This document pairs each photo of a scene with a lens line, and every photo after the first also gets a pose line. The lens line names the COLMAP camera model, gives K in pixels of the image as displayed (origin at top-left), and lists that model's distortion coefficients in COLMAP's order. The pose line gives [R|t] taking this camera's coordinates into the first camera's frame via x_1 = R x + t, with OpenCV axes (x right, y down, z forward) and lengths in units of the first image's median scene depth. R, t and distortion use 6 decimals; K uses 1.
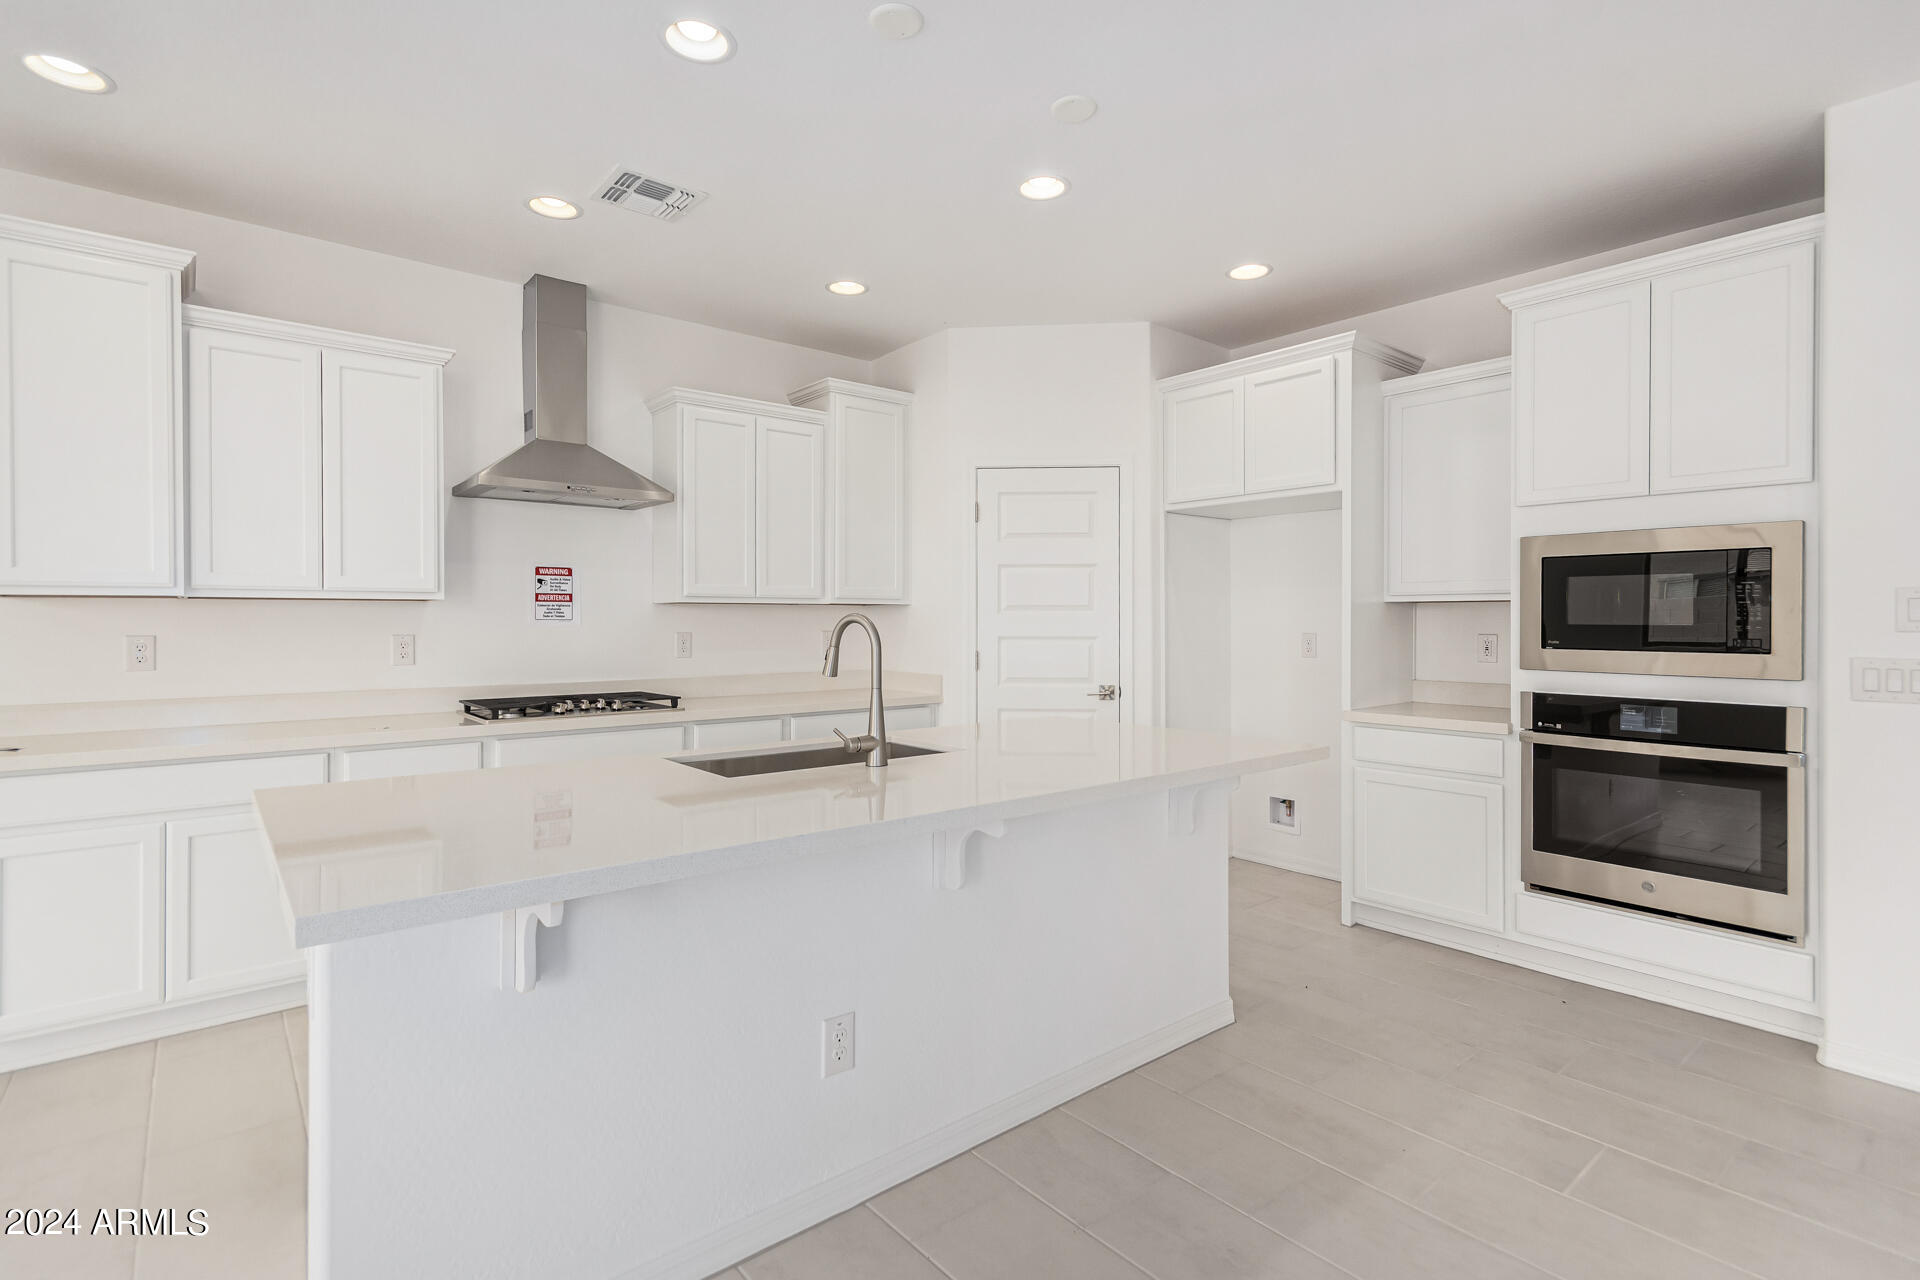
lens RADIAL K [[911.6, 0, 942.7], [0, 911.6, 631.4], [0, 0, 1]] dist [0.011612, 0.003655]
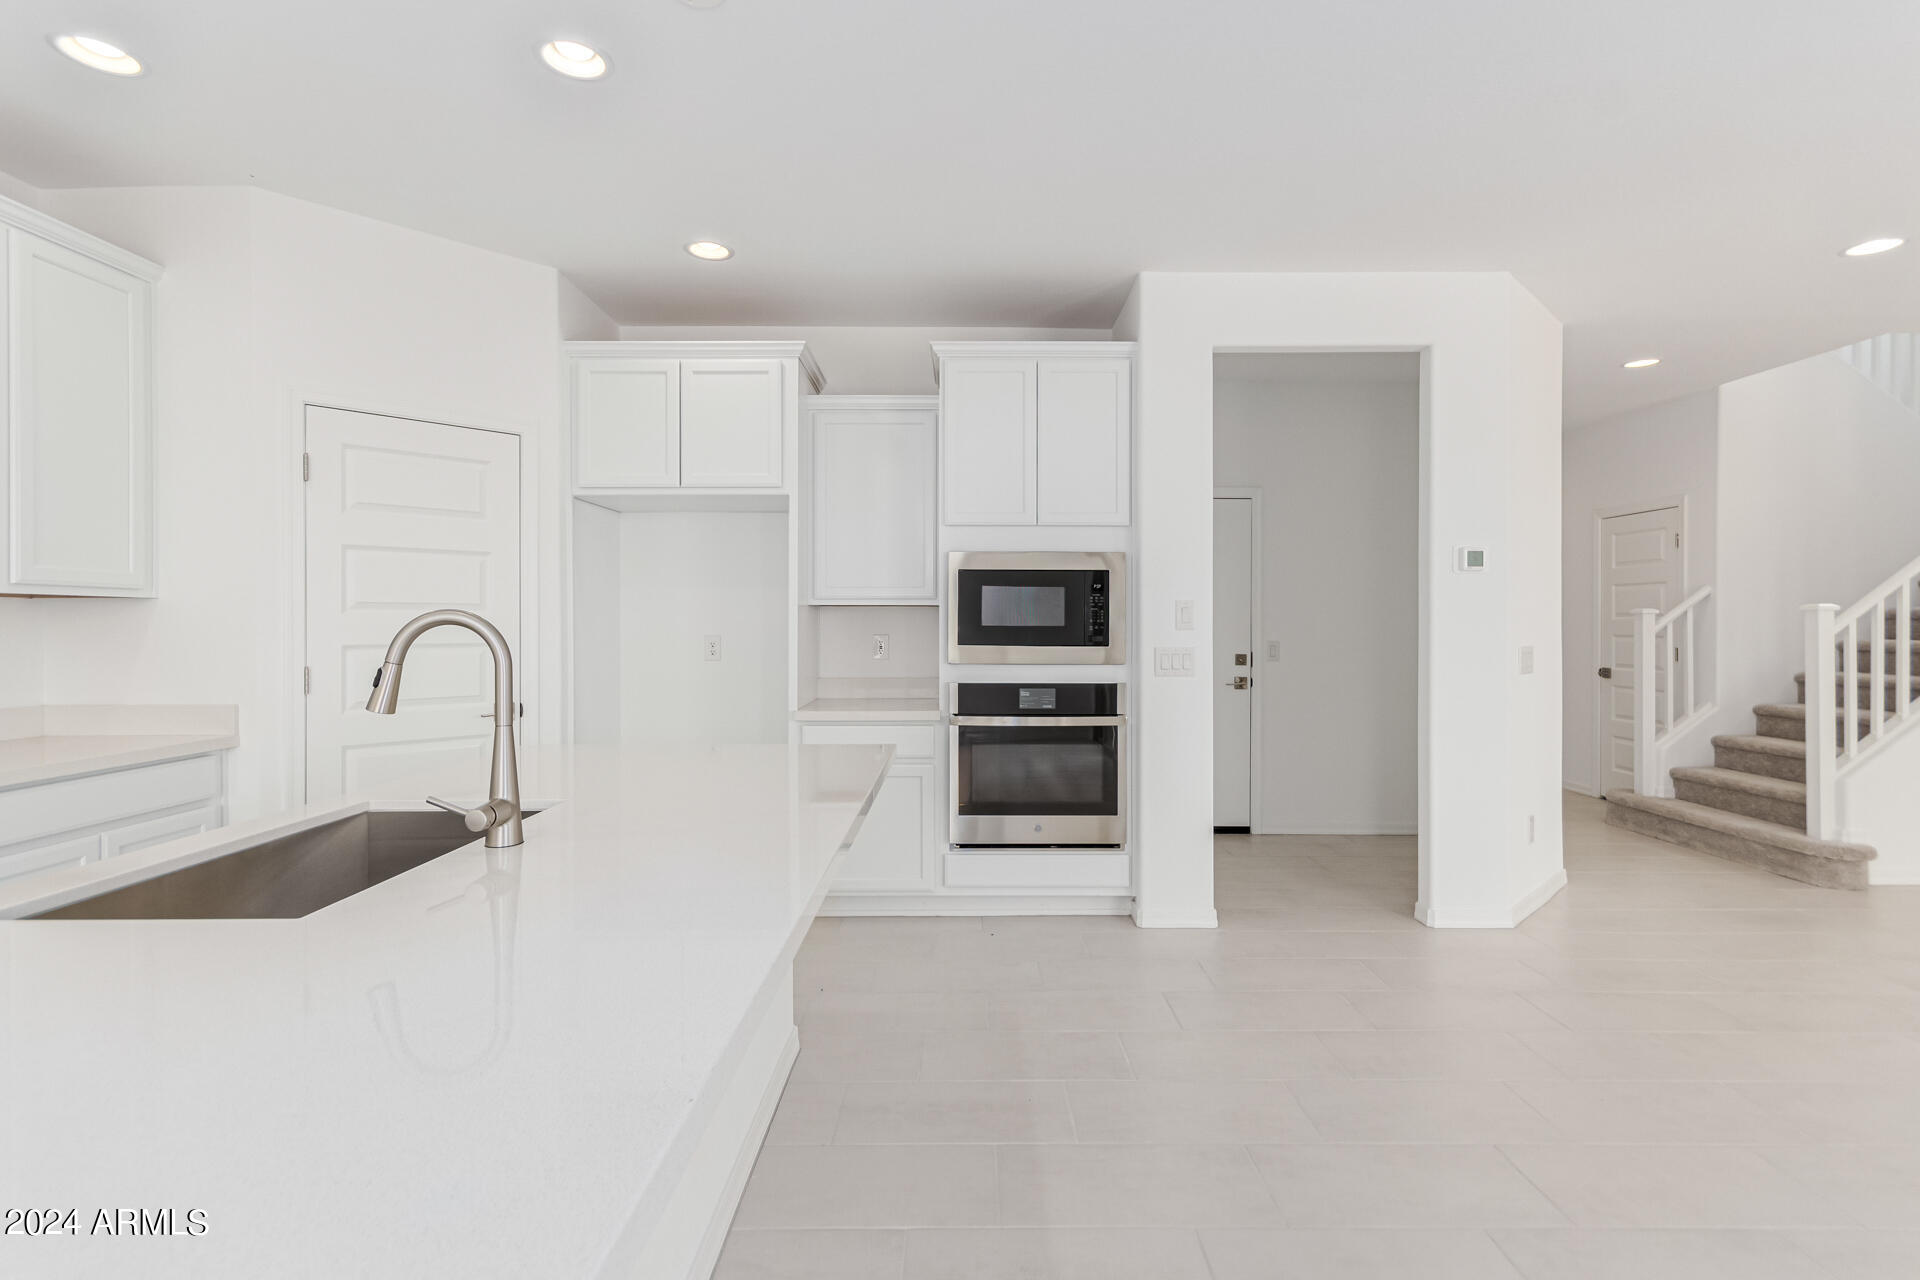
lens RADIAL K [[911.6, 0, 957.5], [0, 911.6, 631.9], [0, 0, 1]] dist [0.011612, 0.003655]
pose [[0.636667, -0.007155, 0.771106, -0.255606], [0.010409, 0.999946, 0.000684, -0.000312], [-0.771069, 0.007591, 0.636707, 0.235827]]
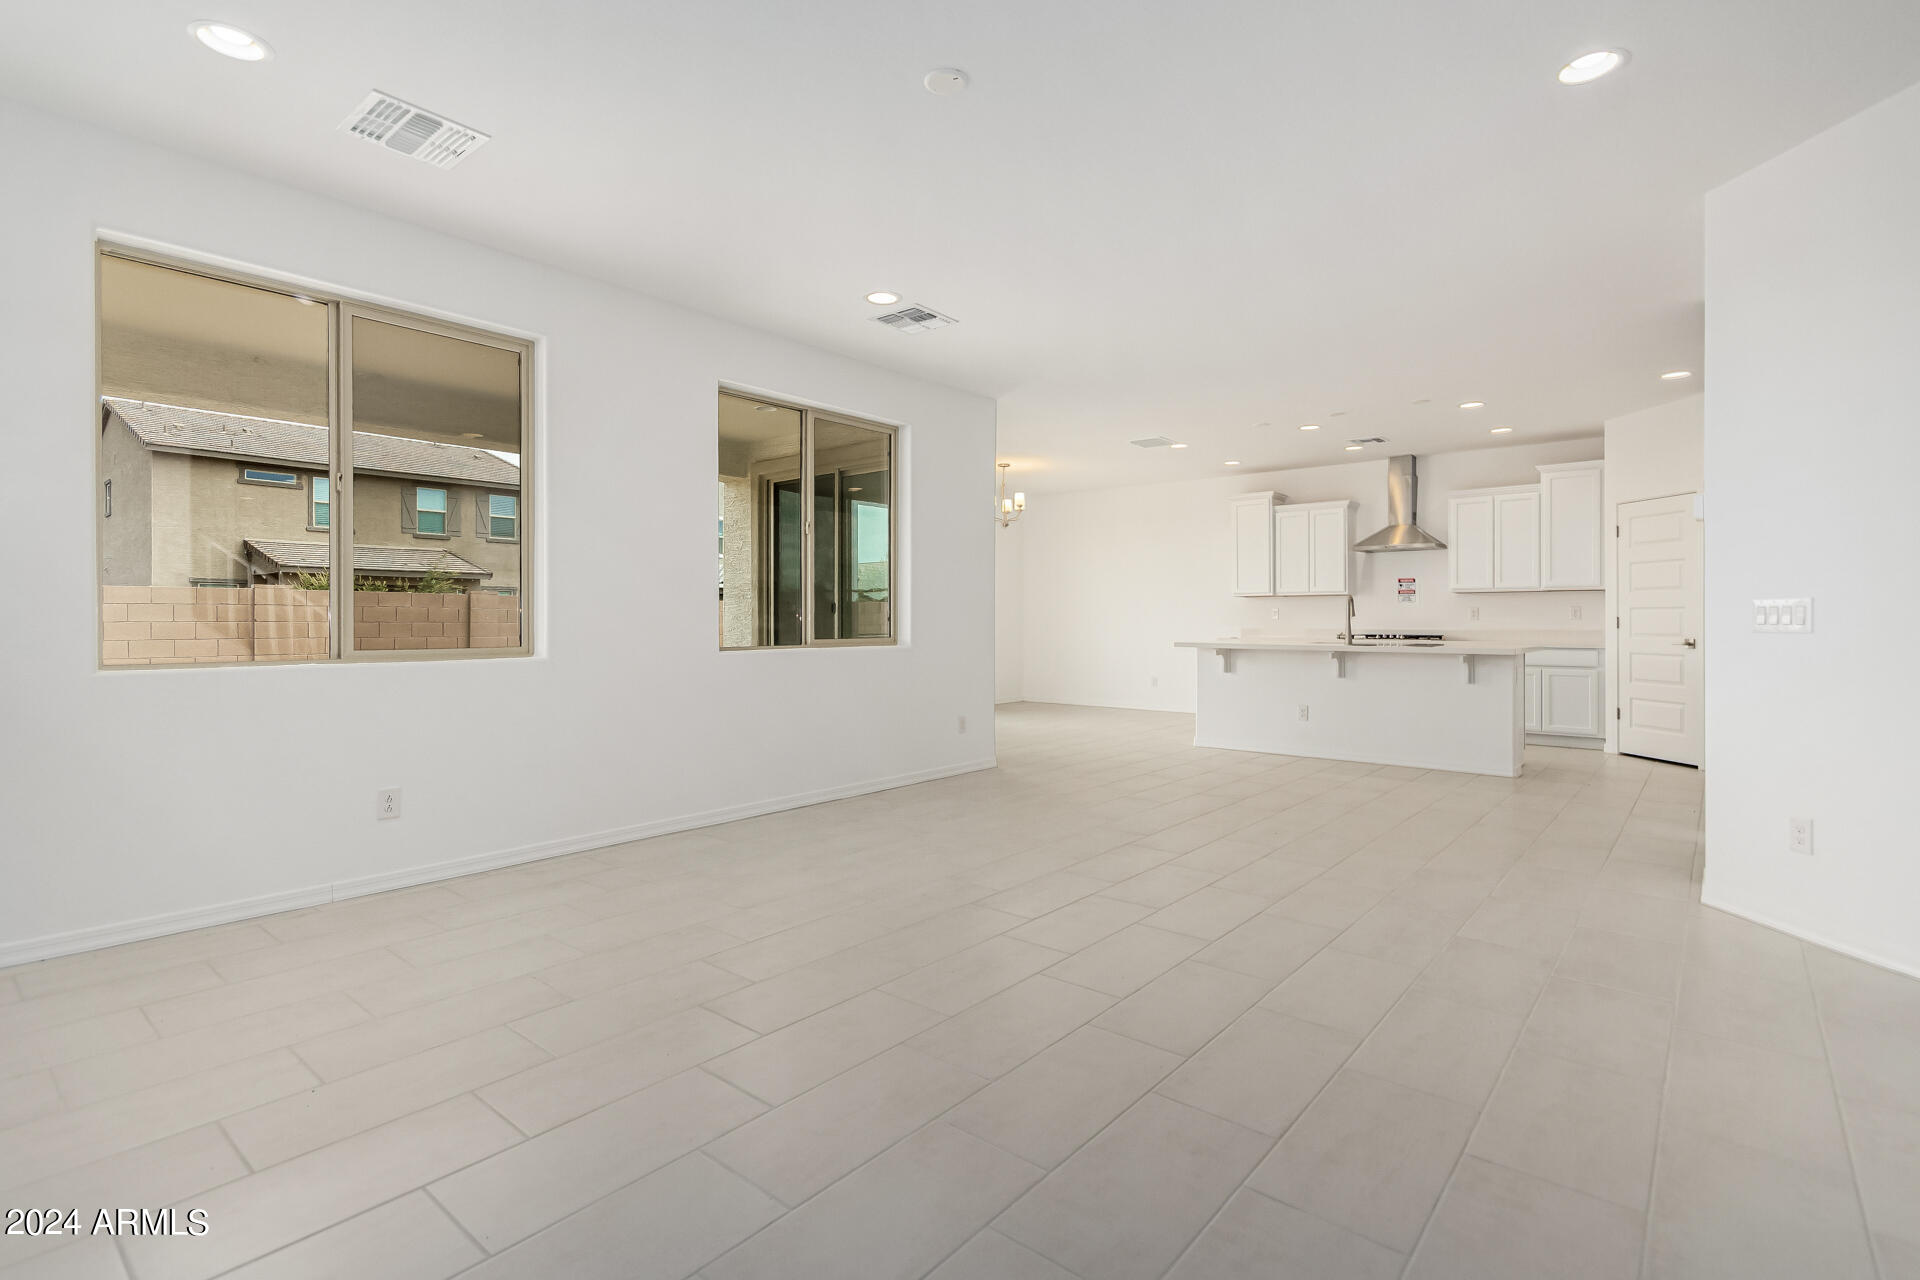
lens RADIAL K [[911.6, 0, 960.2], [0, 911.6, 629.8], [0, 0, 1]] dist [0.011612, 0.003655]
pose [[0.188221, 0.011535, -0.982059, 1.959134], [-0.005479, 0.999928, 0.010695, 0.046841], [0.982111, 0.003367, 0.188271, -0.631846]]
